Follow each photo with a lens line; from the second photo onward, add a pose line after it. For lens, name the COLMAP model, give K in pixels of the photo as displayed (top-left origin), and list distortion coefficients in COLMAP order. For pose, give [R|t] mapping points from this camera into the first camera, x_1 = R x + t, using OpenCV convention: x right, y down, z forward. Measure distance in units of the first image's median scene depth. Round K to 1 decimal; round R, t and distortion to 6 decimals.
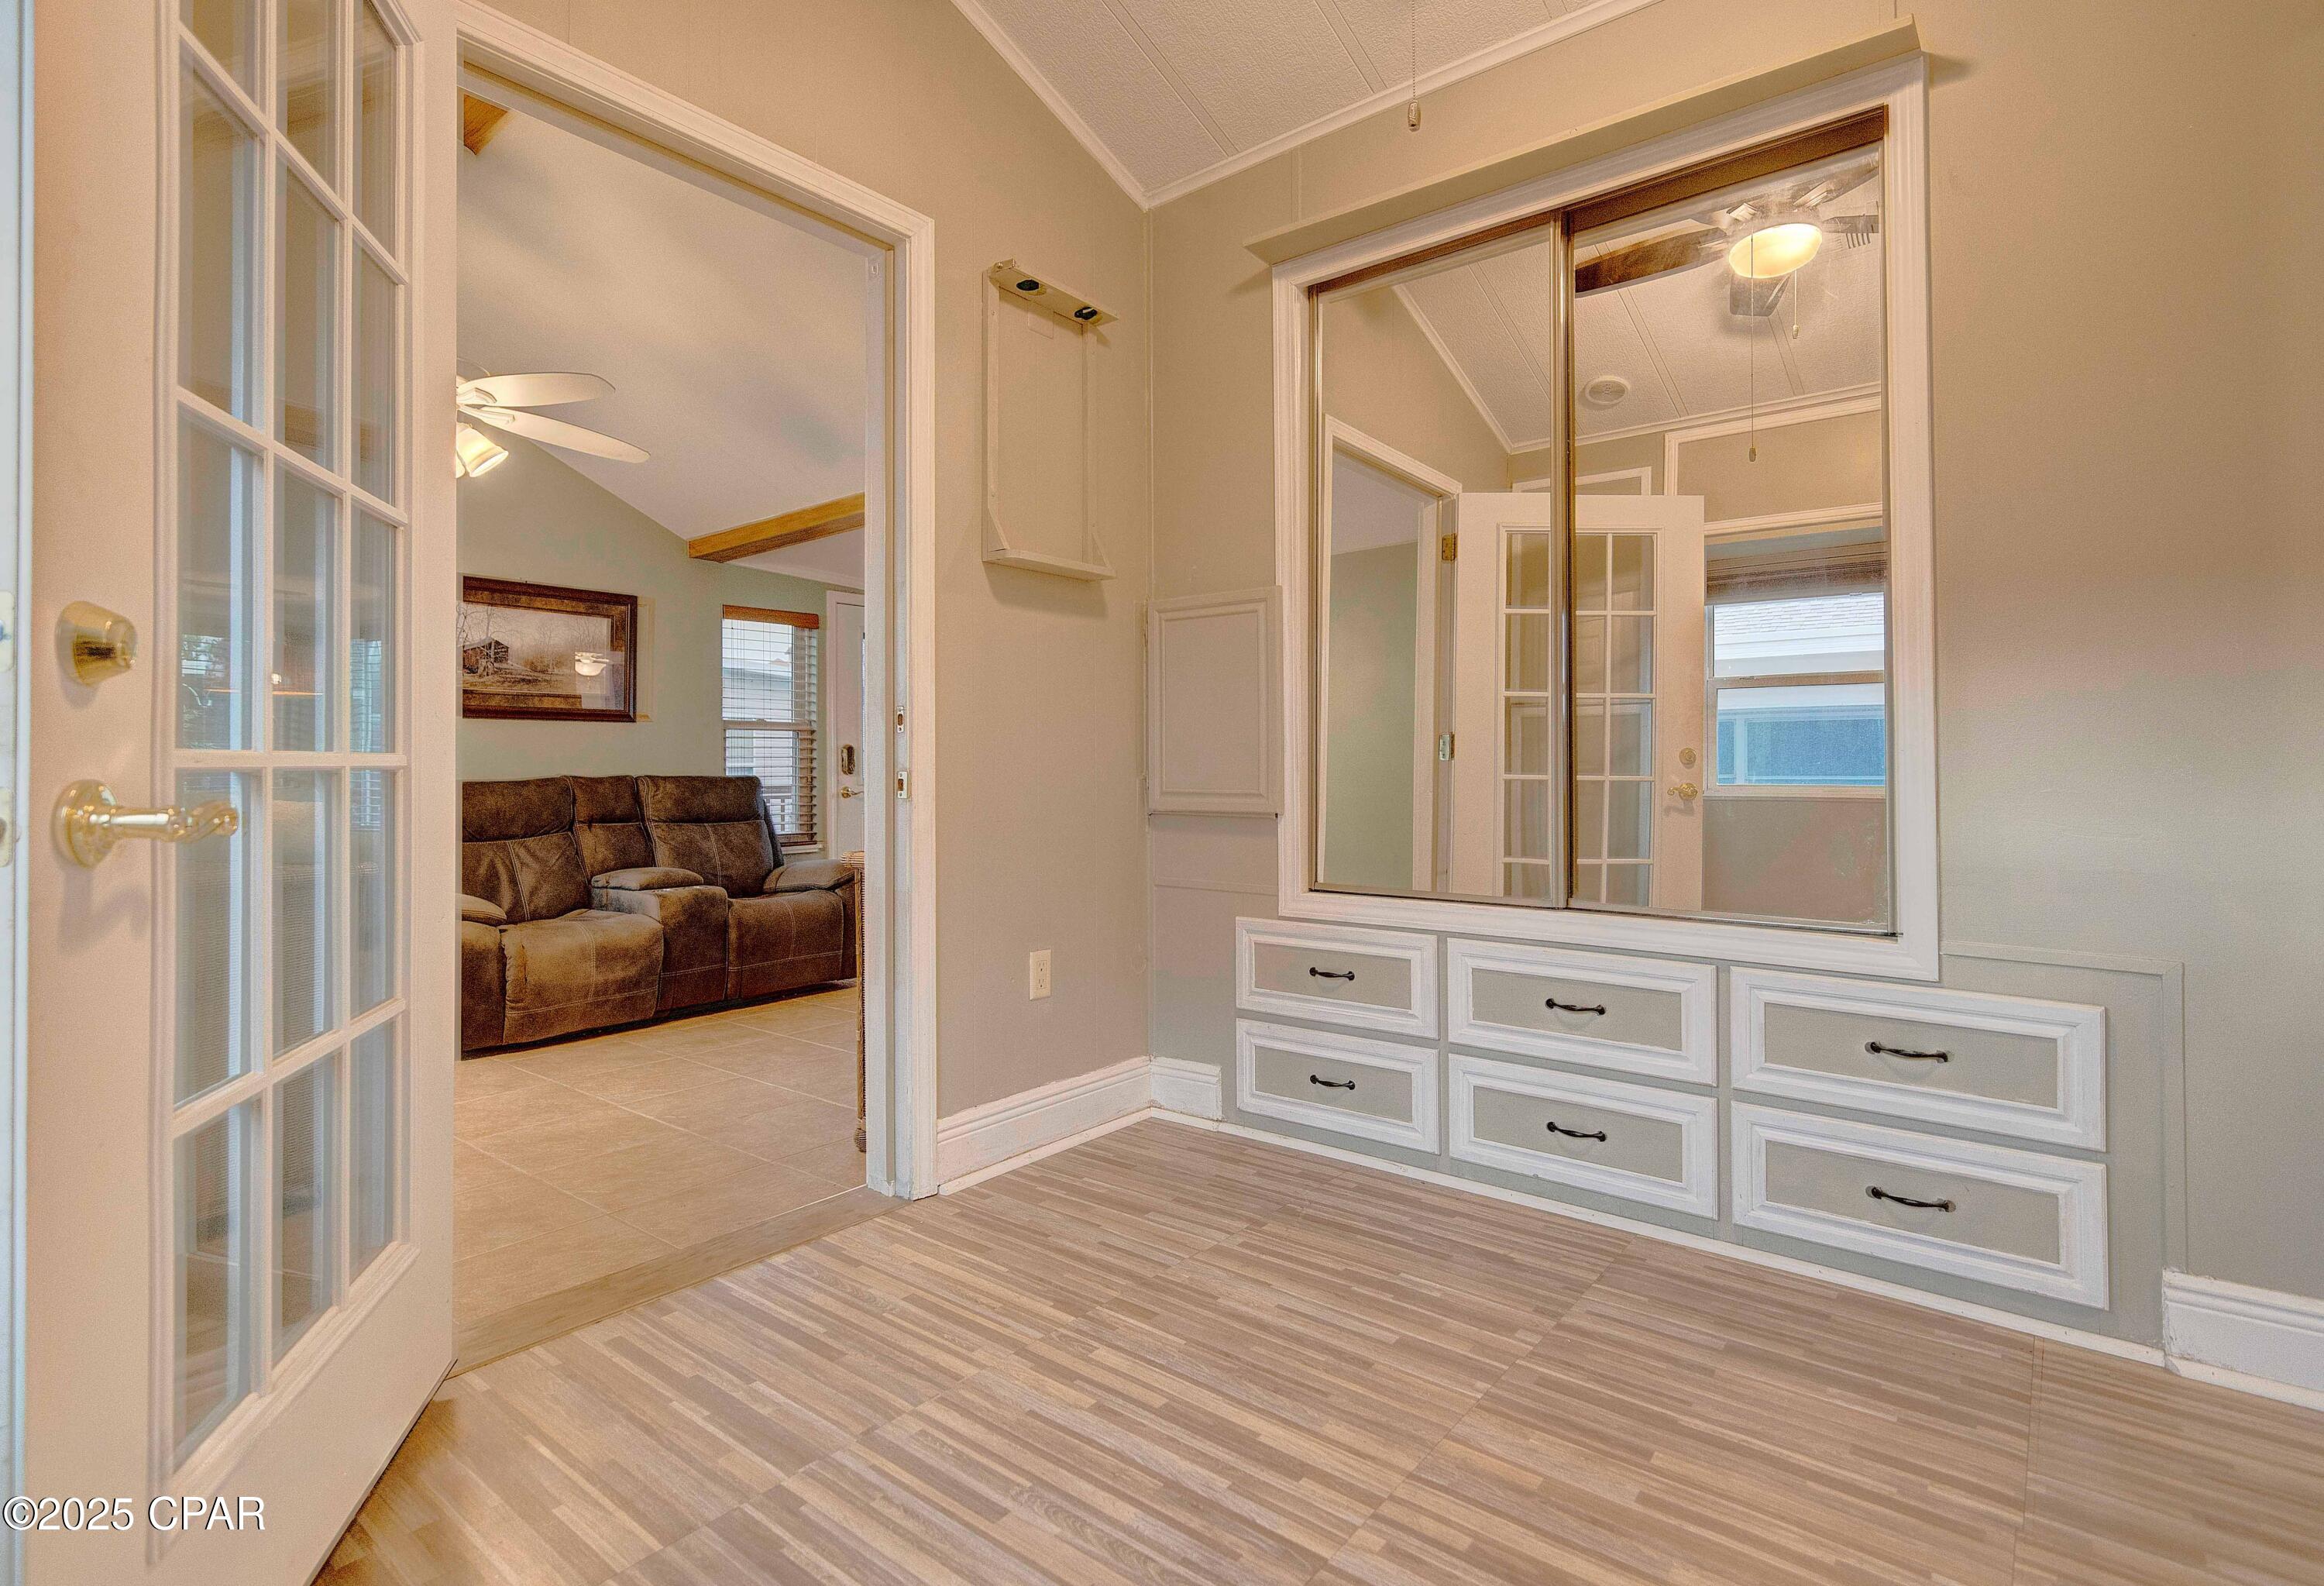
lens RADIAL K [[1123.3, 0, 1210.8], [0, 1123.3, 758.9], [0, 0, 1]] dist [-0.000522, -0.000008]
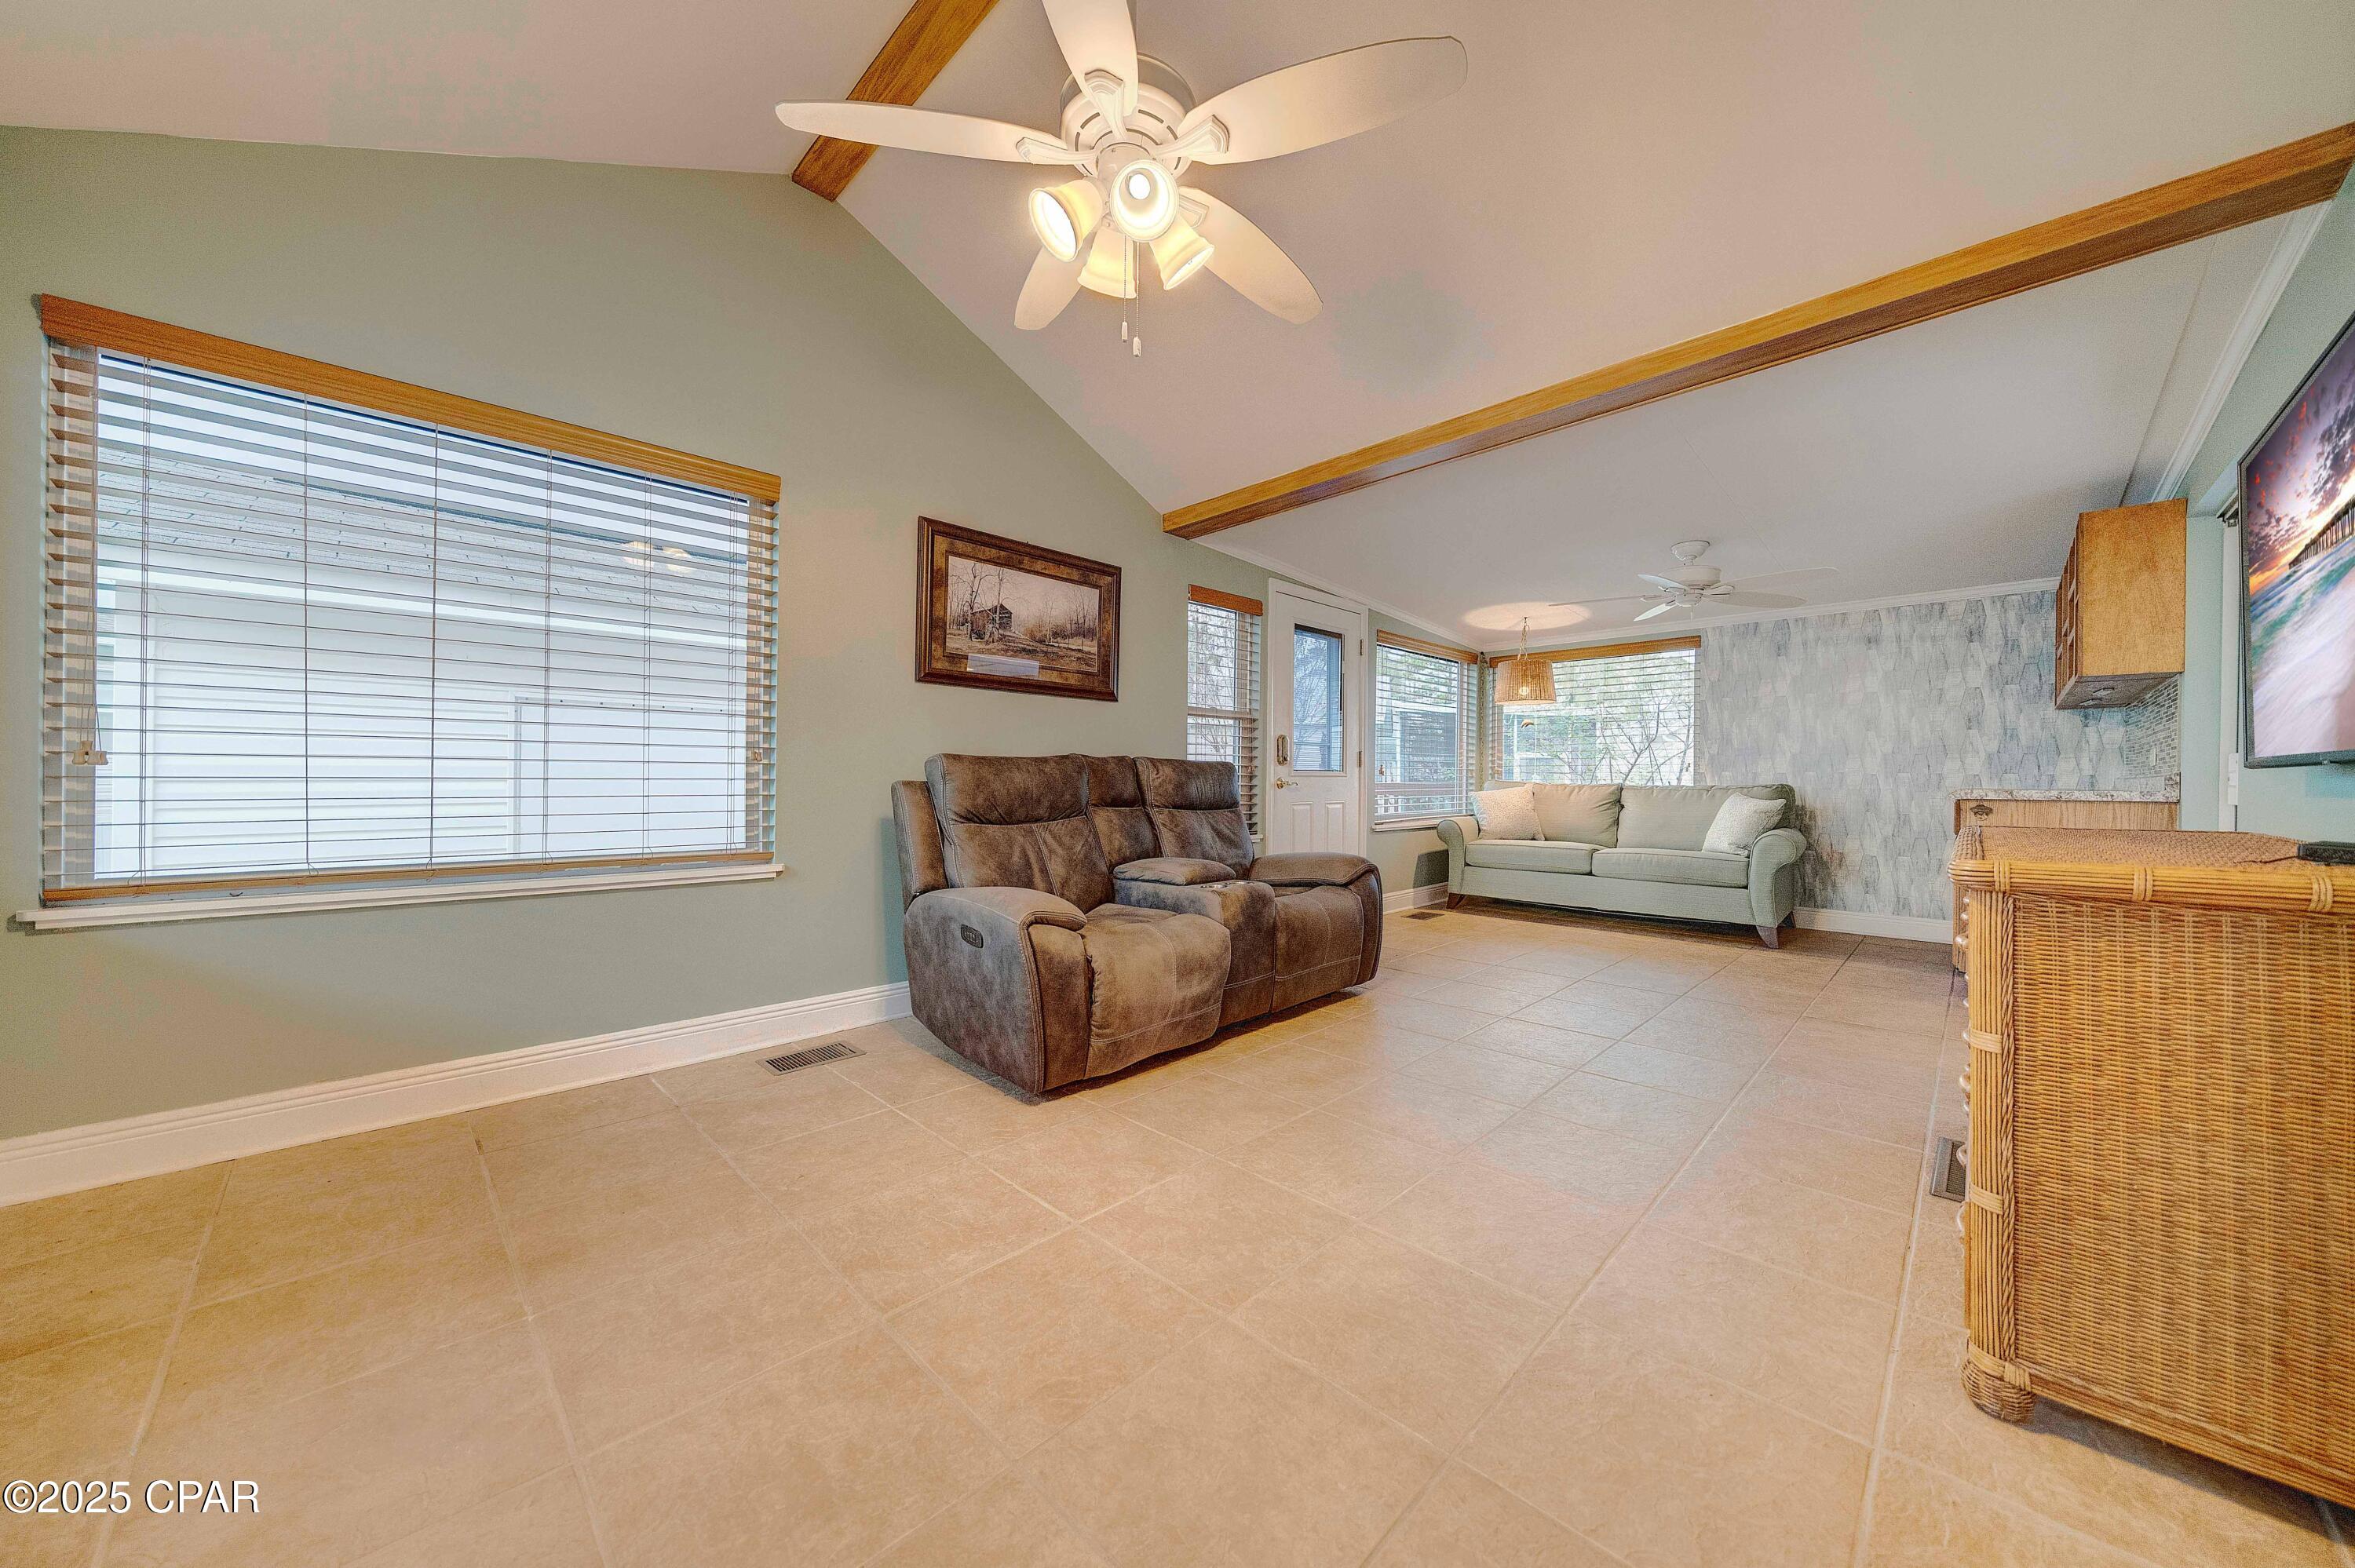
lens RADIAL K [[832.7, 0, 1240.7], [0, 832.7, 780.8], [0, 0, 1]] dist [-0.000458, 0.000003]
pose [[0.996173, 0.015680, -0.085986, -0.374917], [-0.015100, 0.999859, 0.007395, 0.029052], [0.086090, -0.006068, 0.996269, 0.336330]]
